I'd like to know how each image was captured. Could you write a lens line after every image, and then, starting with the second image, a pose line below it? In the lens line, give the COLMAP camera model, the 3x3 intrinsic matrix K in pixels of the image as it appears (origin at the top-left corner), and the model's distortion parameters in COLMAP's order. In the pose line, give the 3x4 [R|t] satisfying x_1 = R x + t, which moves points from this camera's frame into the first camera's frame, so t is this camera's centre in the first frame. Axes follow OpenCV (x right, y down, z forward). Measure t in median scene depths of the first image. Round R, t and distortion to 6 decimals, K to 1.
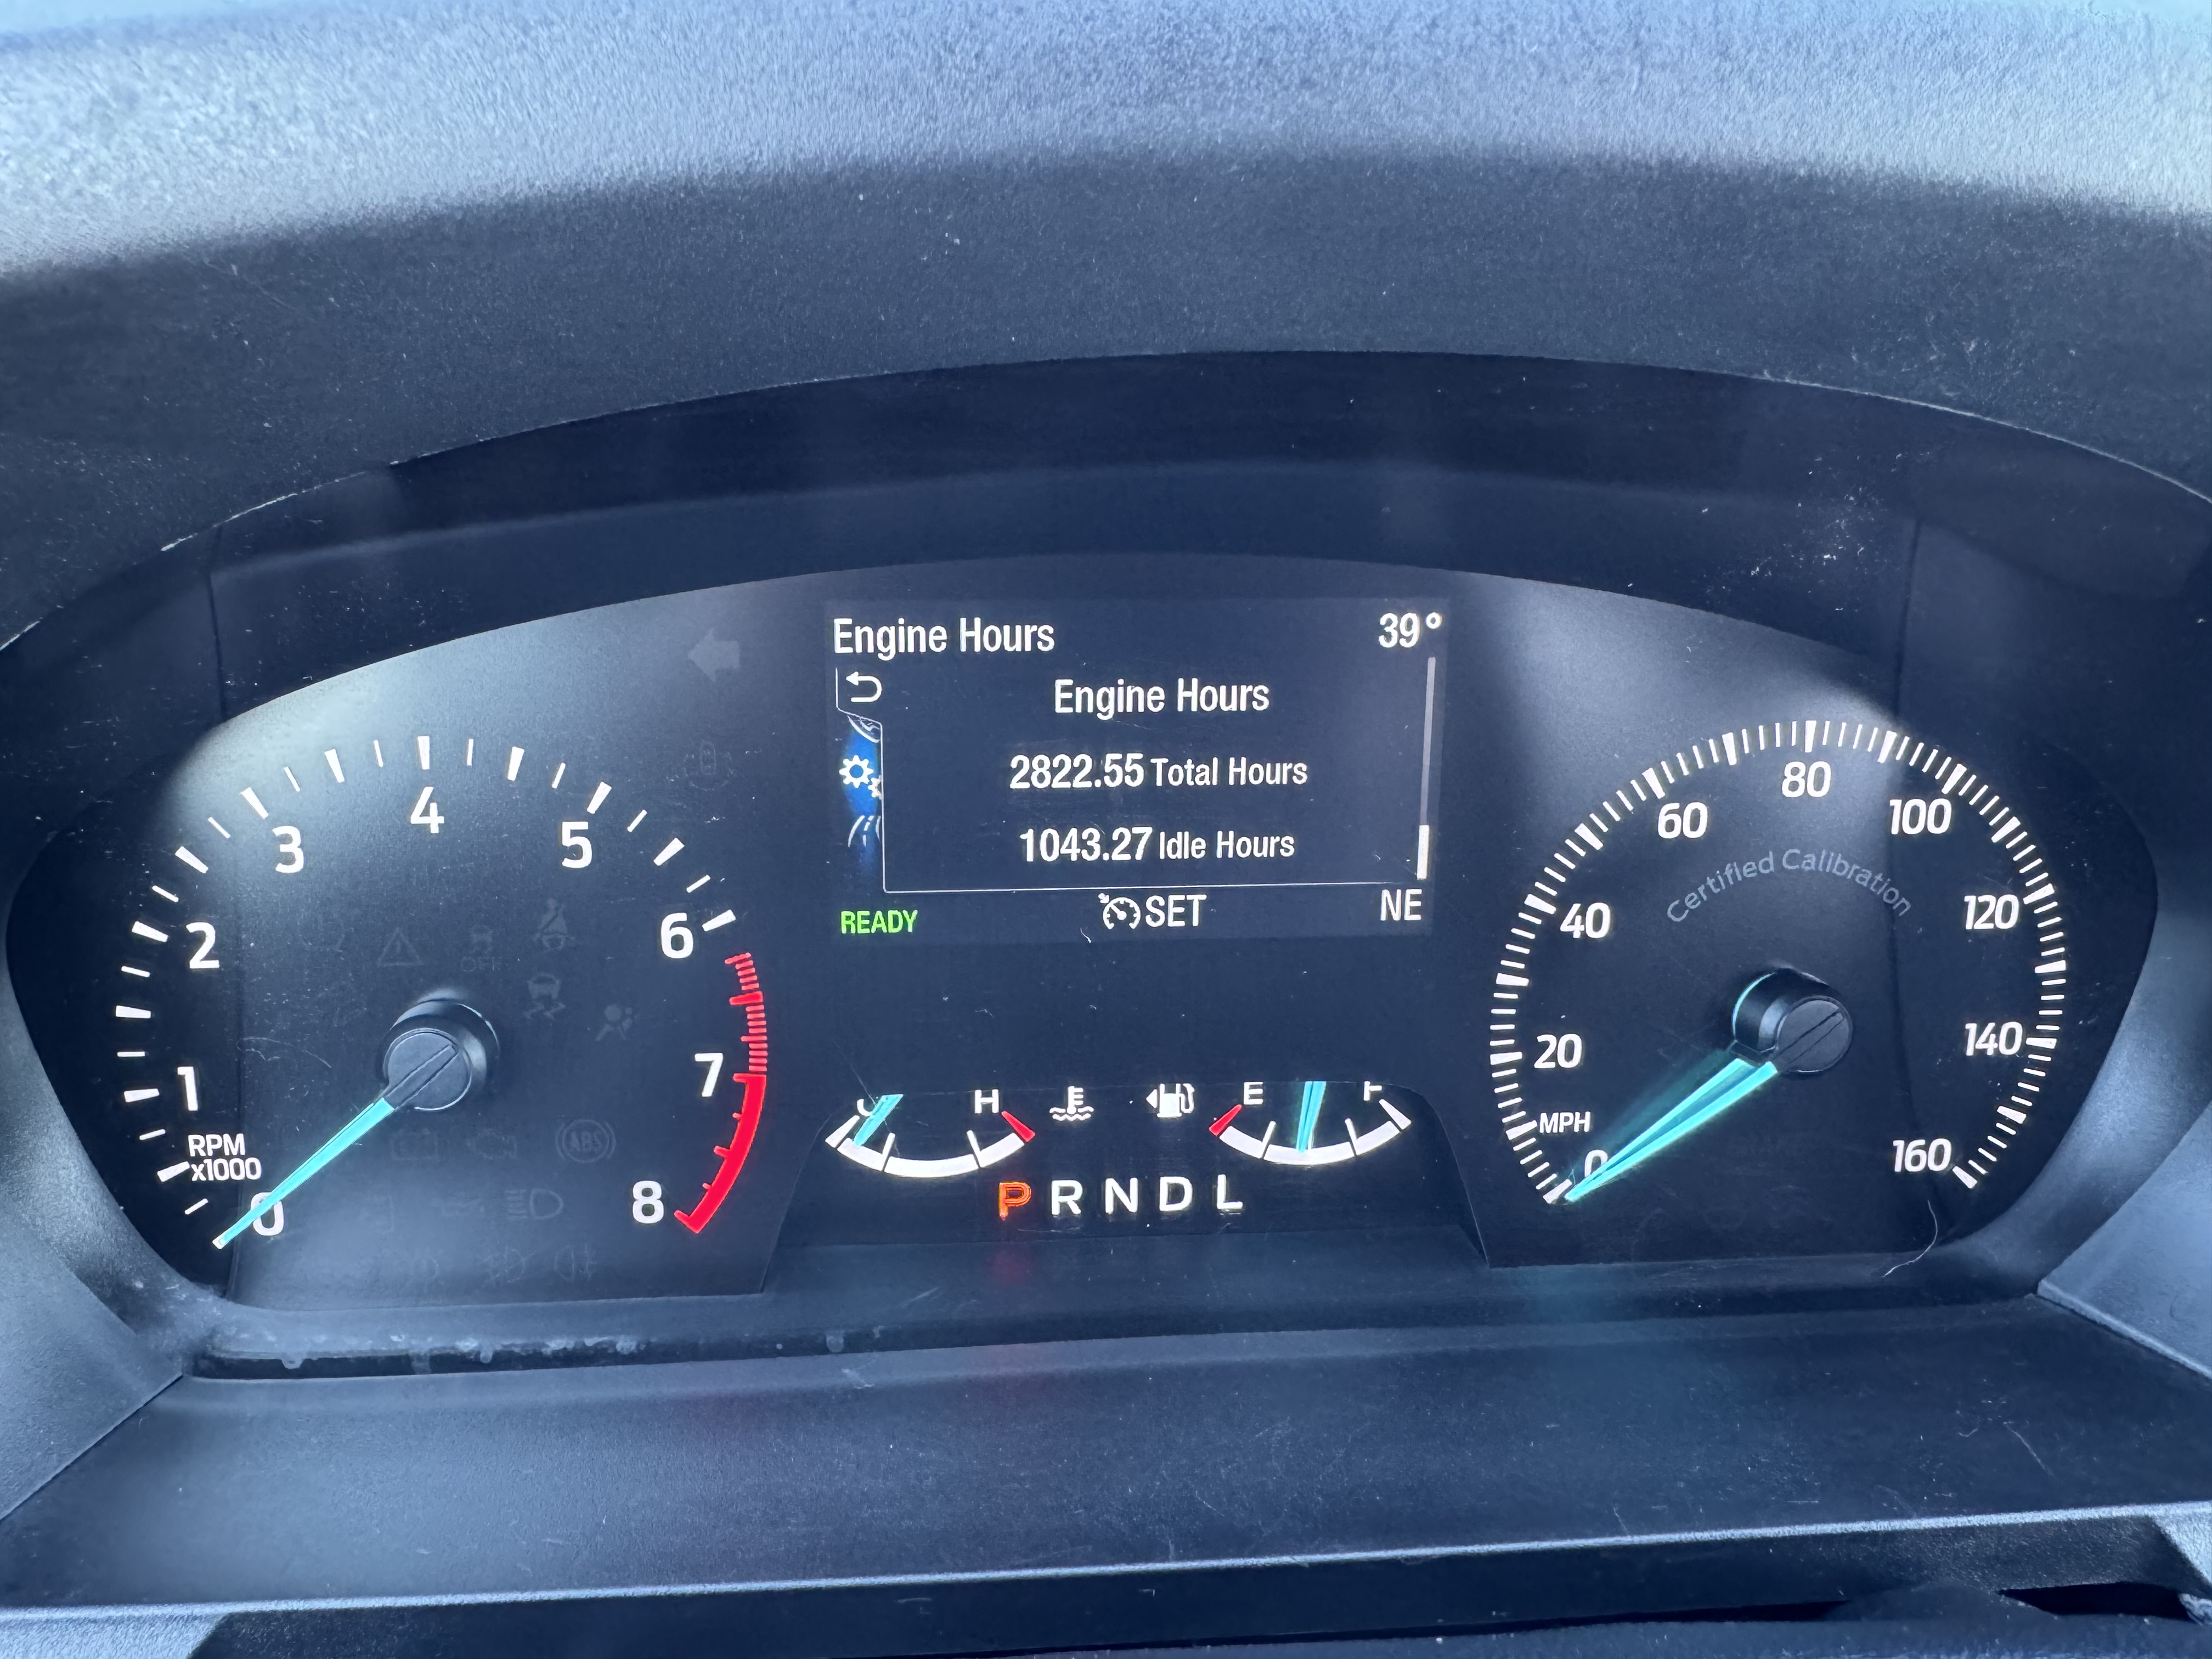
lens RADIAL K [[1498.4, 0, 1083.9], [0, 1498.4, 837.5], [0, 0, 1]] dist [-0.003813, 0.003953]
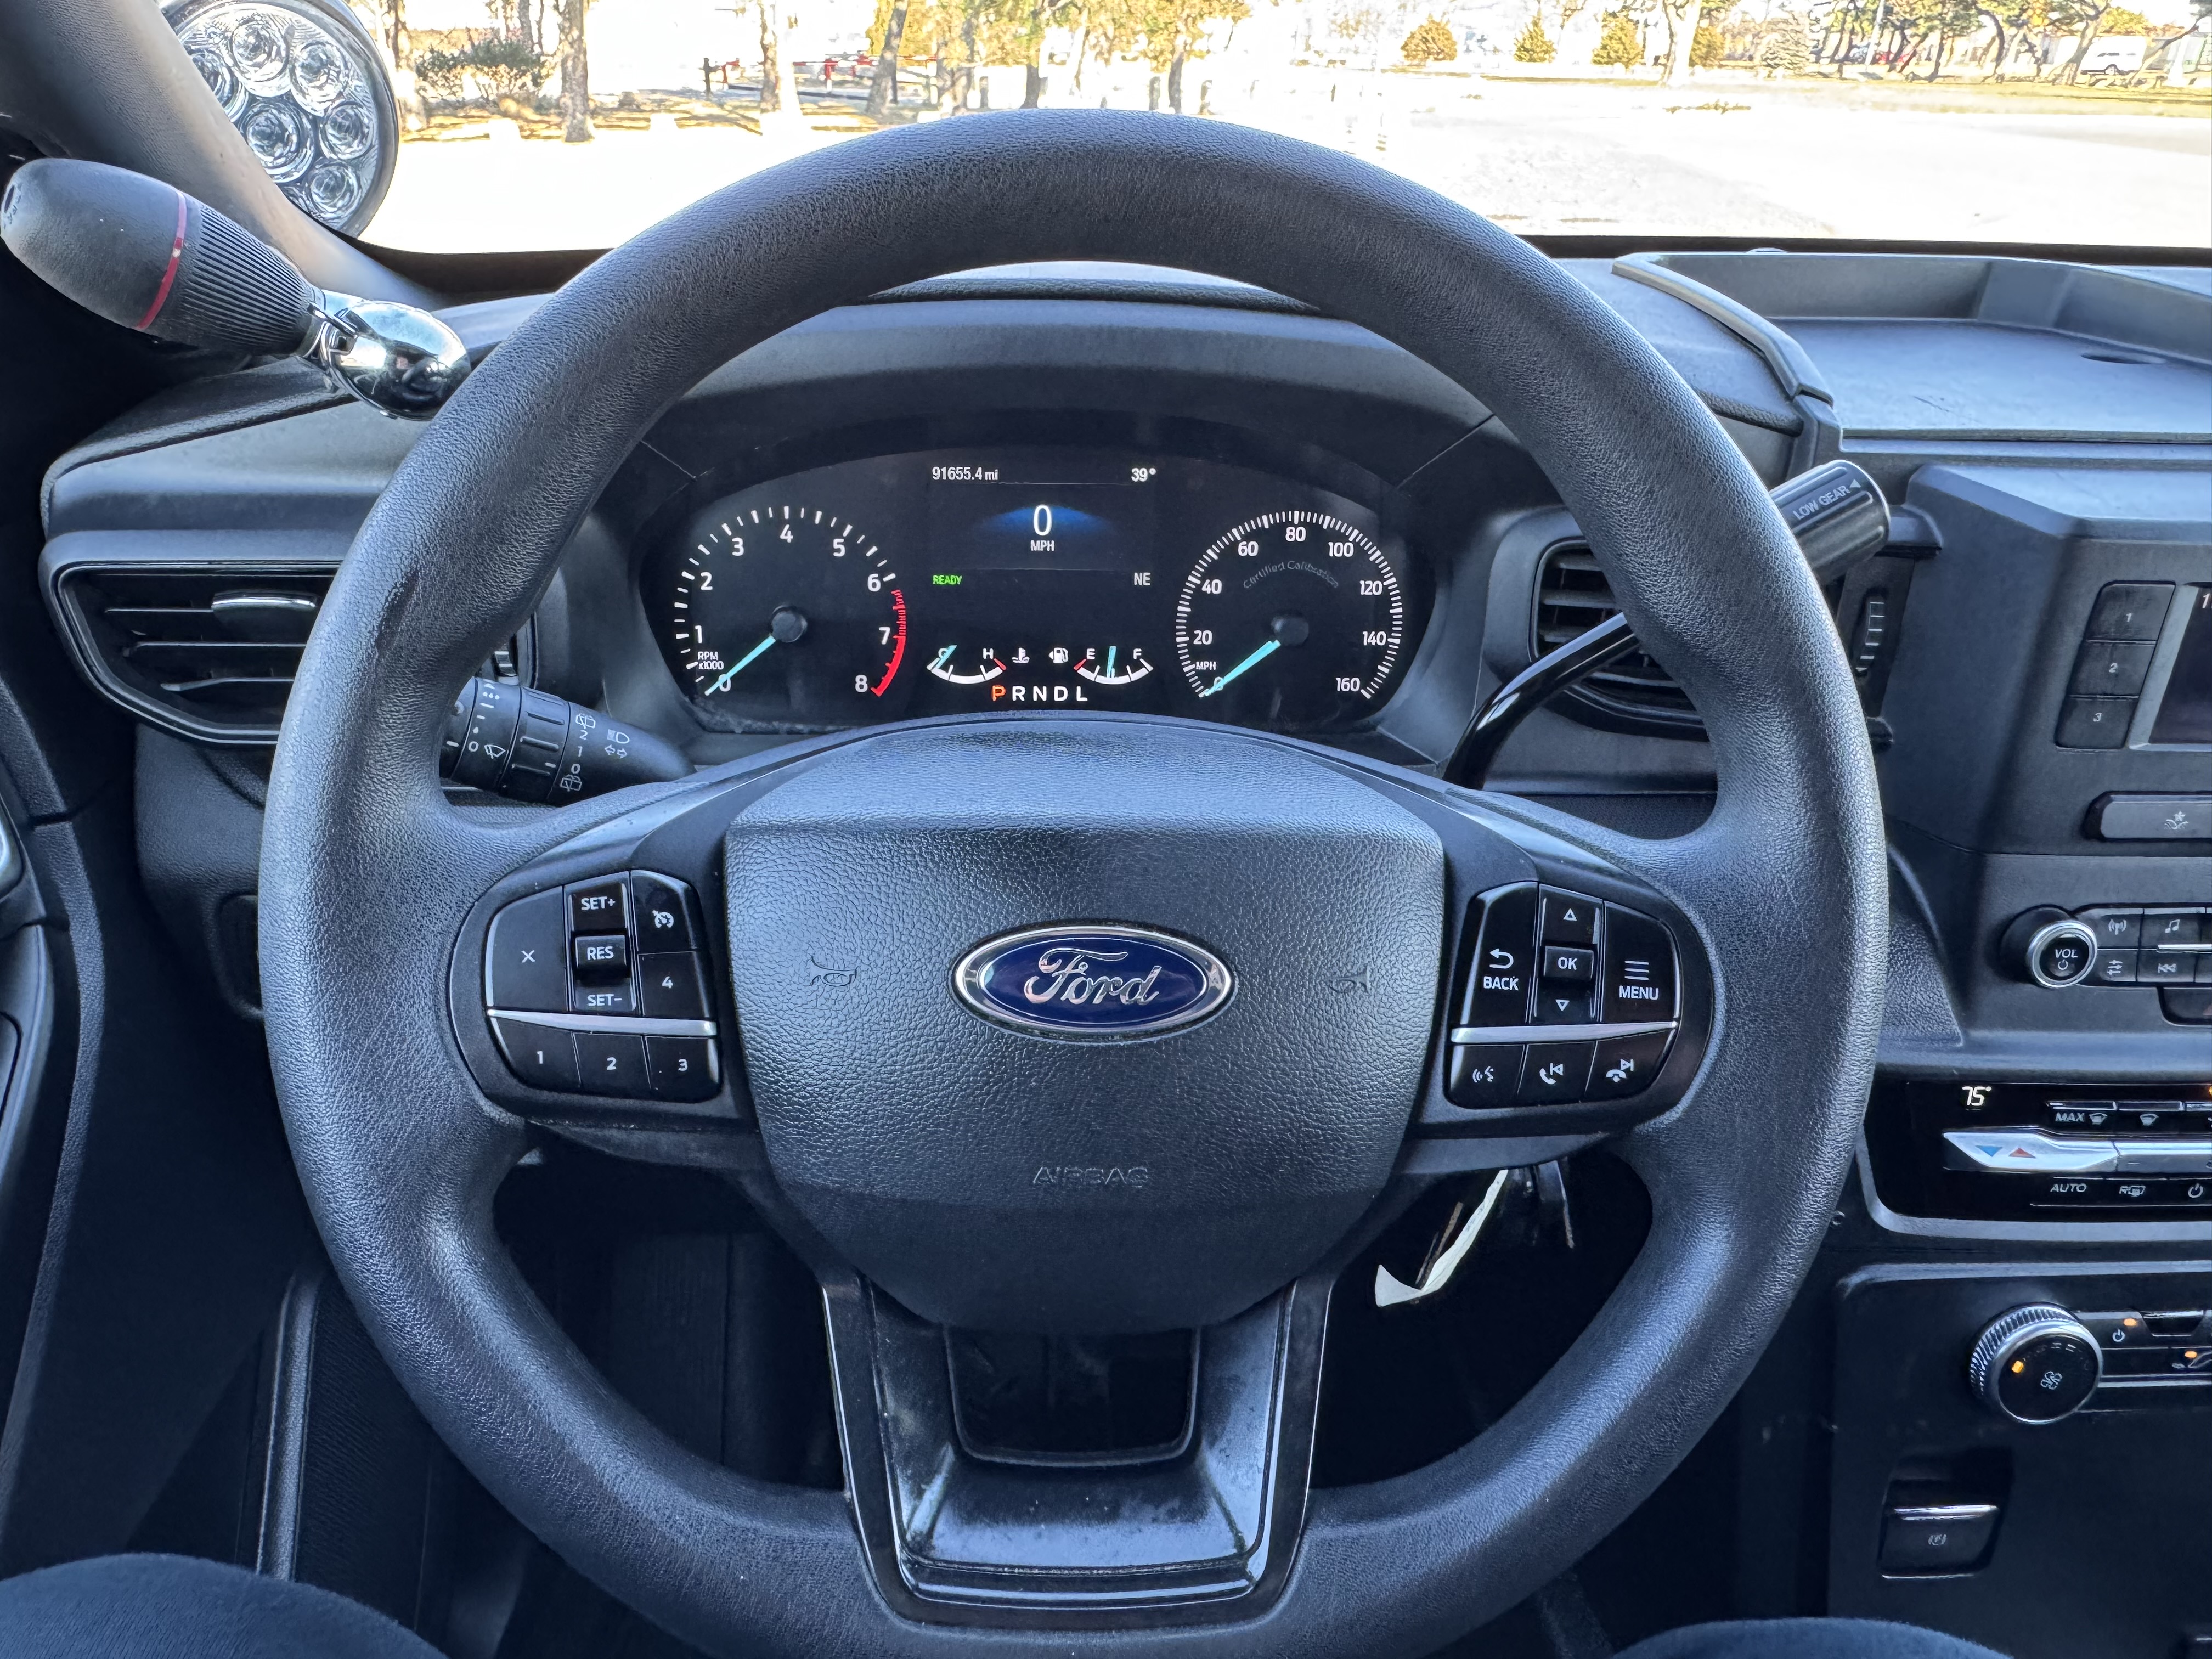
lens RADIAL K [[1498.4, 0, 1116.3], [0, 1498.4, 820.5], [0, 0, 1]] dist [-0.003813, 0.003953]
pose [[0.999003, 0.027401, -0.035252, 0.269077], [-0.023495, 0.994005, 0.106783, 0.187250], [0.037967, -0.105848, 0.993657, -1.685140]]
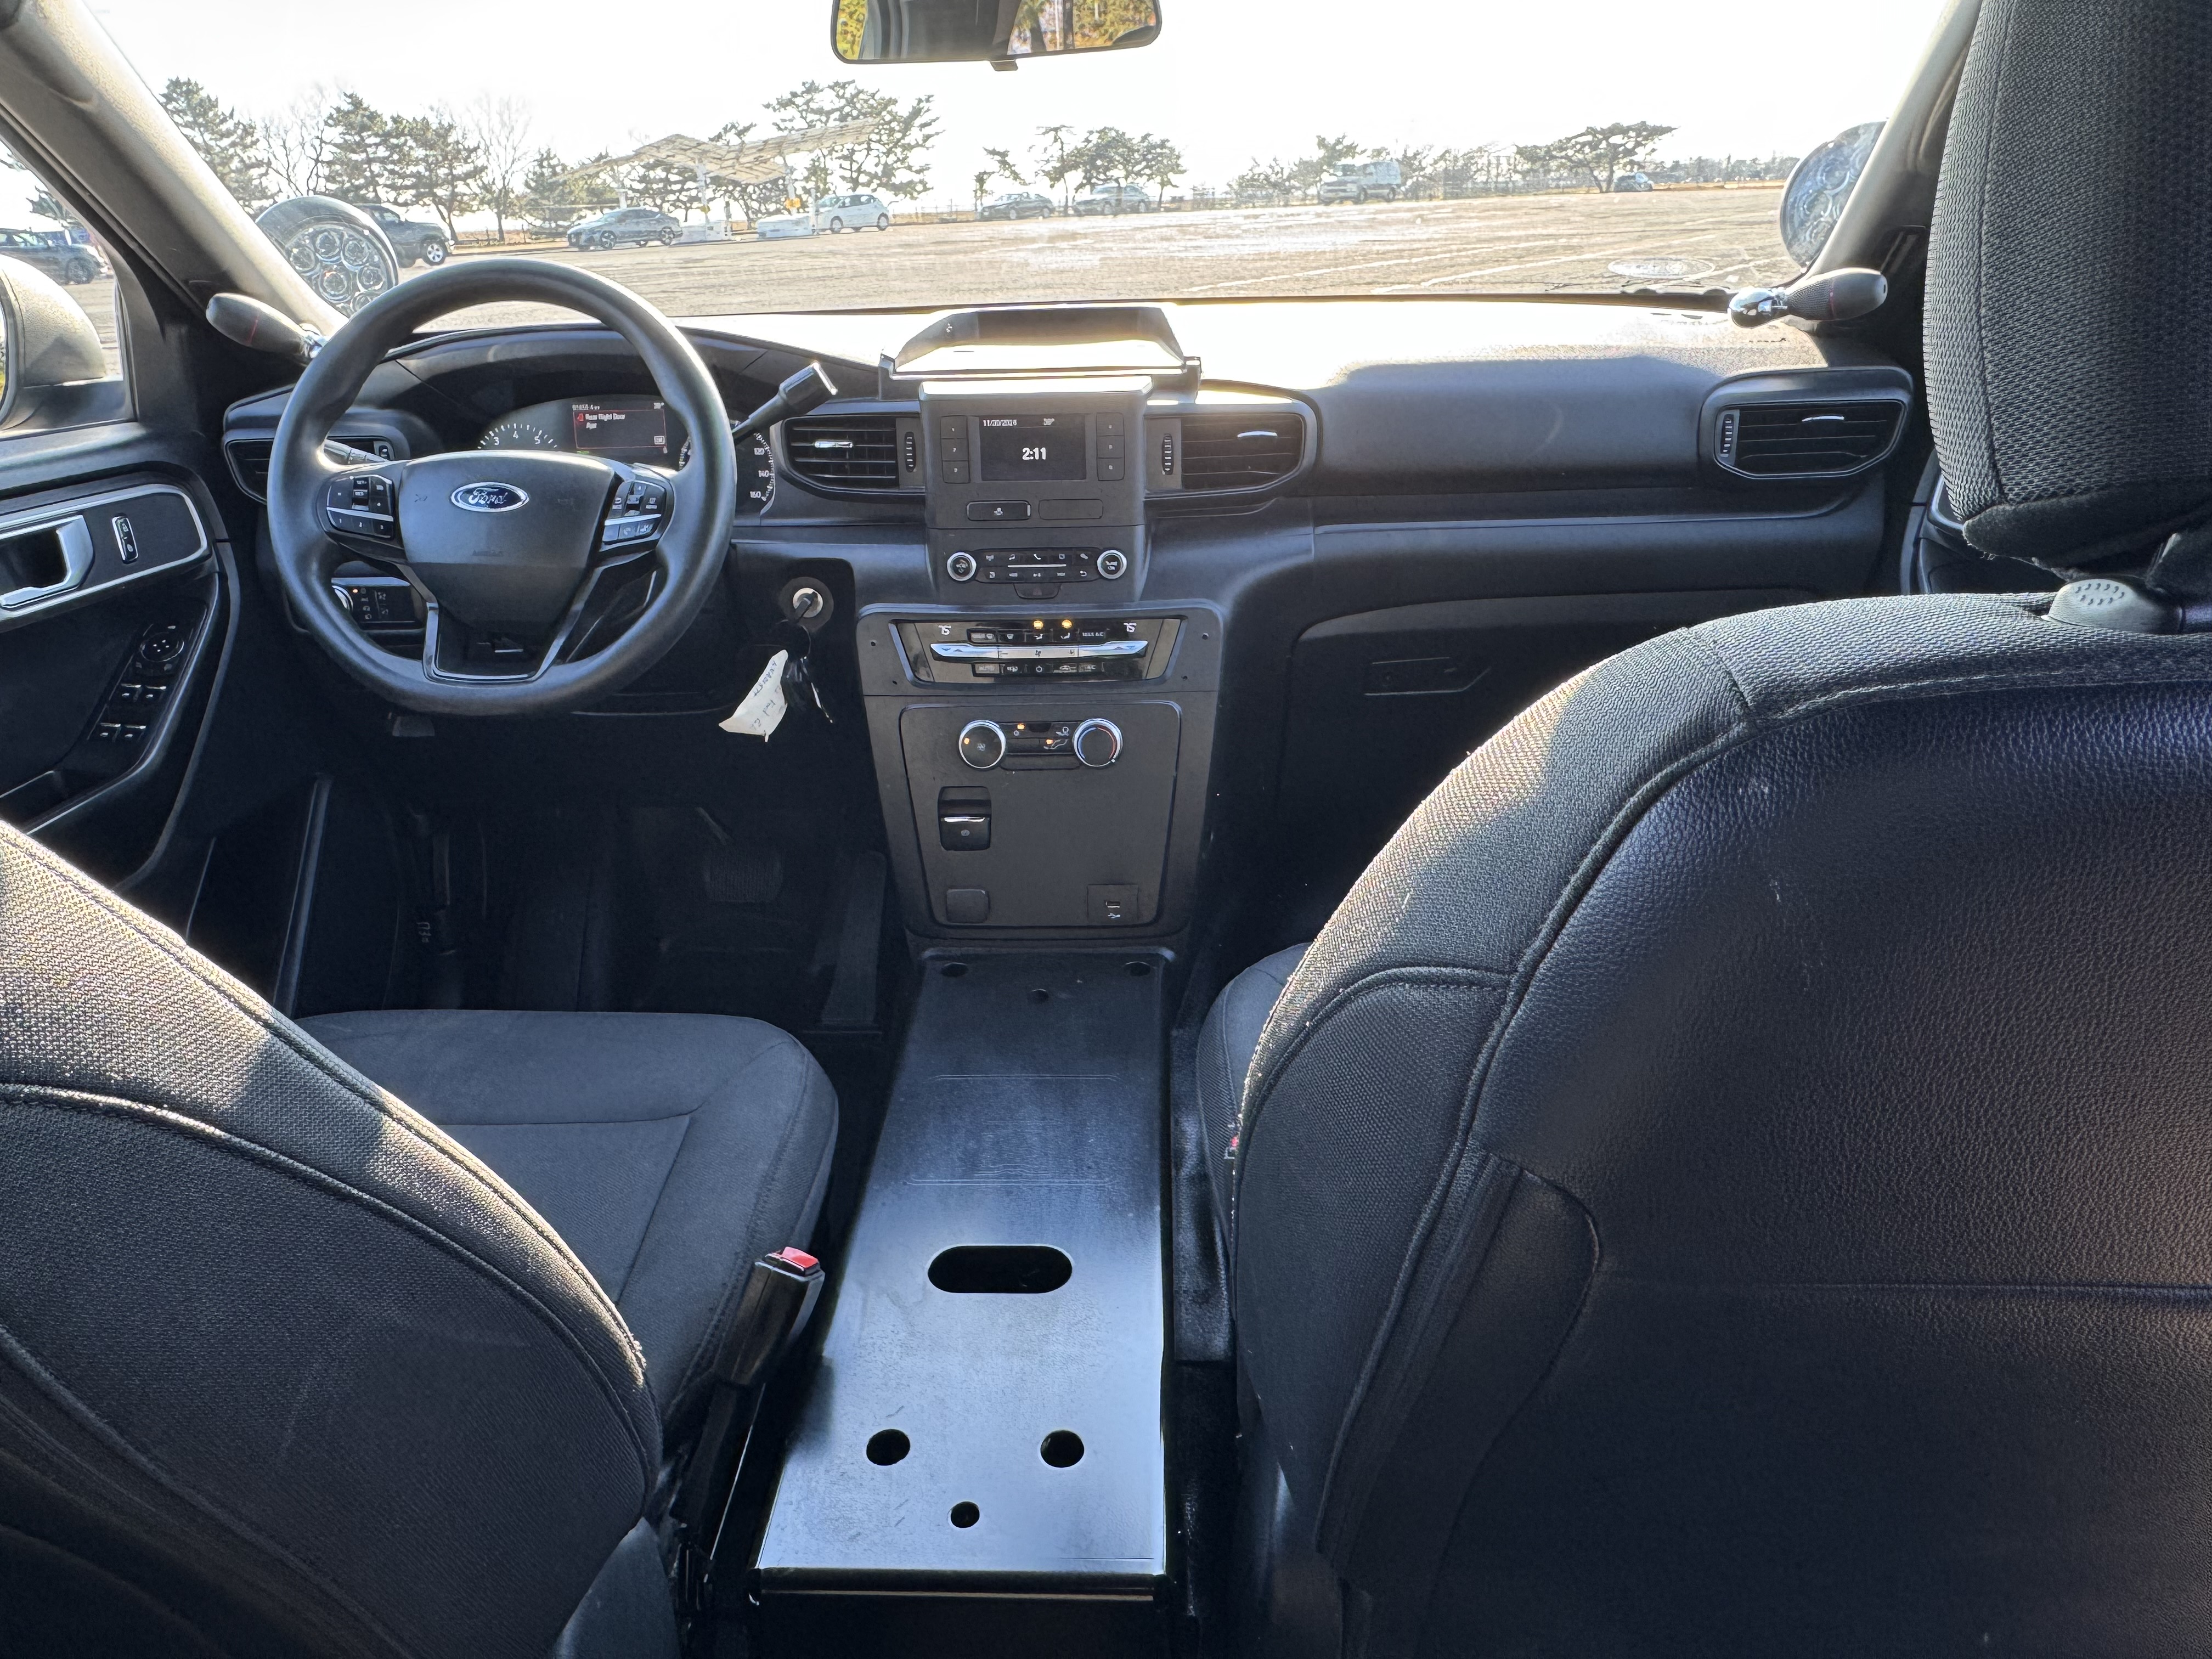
lens RADIAL K [[1498.4, 0, 1116.9], [0, 1498.4, 840.5], [0, 0, 1]] dist [-0.003813, 0.003953]
pose [[0.992469, 0.013749, -0.121719, 2.860152], [-0.007620, 0.998686, 0.050675, 1.333944], [0.122256, -0.049366, 0.991270, -5.029818]]
